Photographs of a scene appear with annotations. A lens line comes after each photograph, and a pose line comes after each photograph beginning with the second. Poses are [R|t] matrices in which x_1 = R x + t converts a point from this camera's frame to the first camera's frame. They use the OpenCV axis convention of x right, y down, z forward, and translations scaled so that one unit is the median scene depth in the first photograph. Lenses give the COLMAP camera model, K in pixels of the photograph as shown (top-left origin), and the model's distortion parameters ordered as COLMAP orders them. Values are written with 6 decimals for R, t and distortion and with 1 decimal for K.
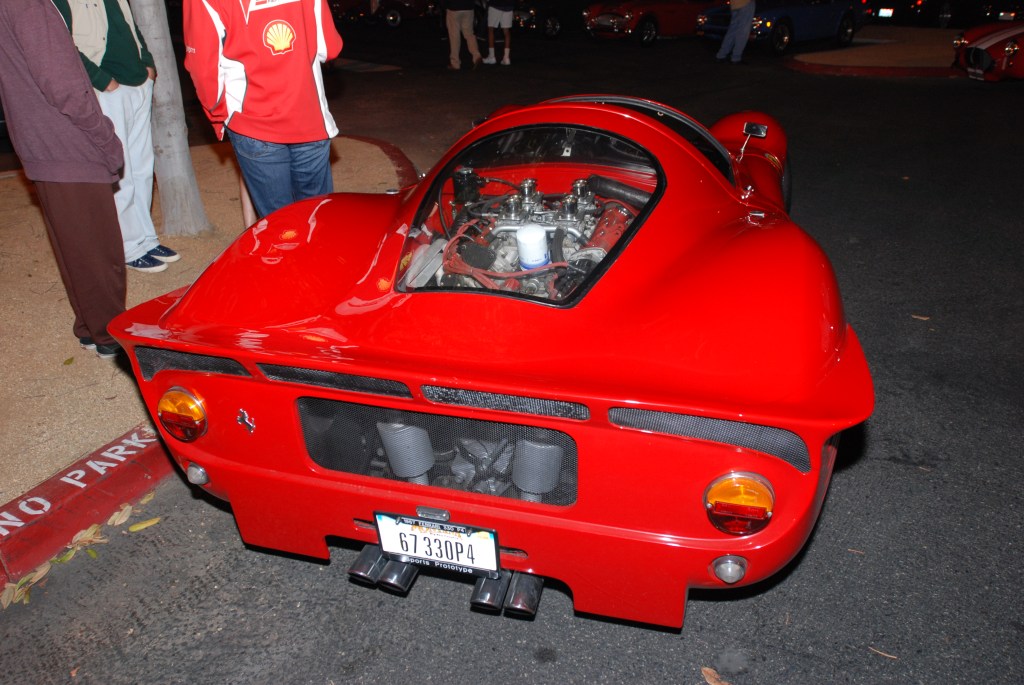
lens RADIAL K [[752.2, 0, 512.0], [0, 752.2, 342.5], [0, 0, 1]] dist [-0.068114, 0.029006]
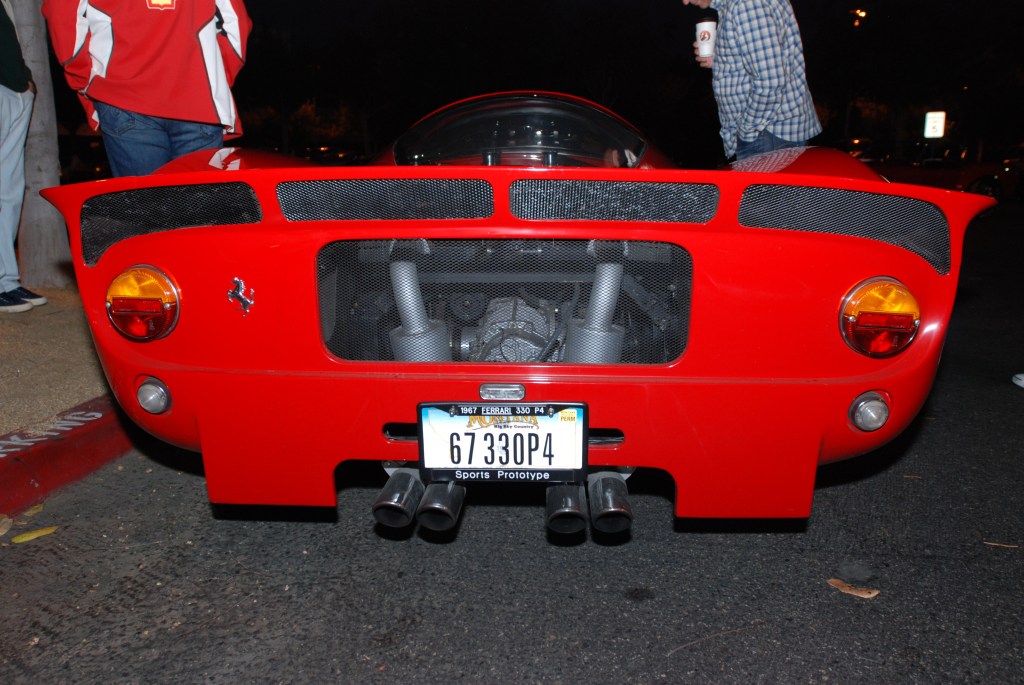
lens RADIAL K [[752.2, 0, 512.0], [0, 752.2, 342.5], [0, 0, 1]] dist [-0.068114, 0.029006]
pose [[0.974475, -0.030340, 0.222437, -0.241745], [0.081059, 0.971535, -0.222595, 0.318902], [-0.209352, 0.234943, 0.949196, 0.222848]]
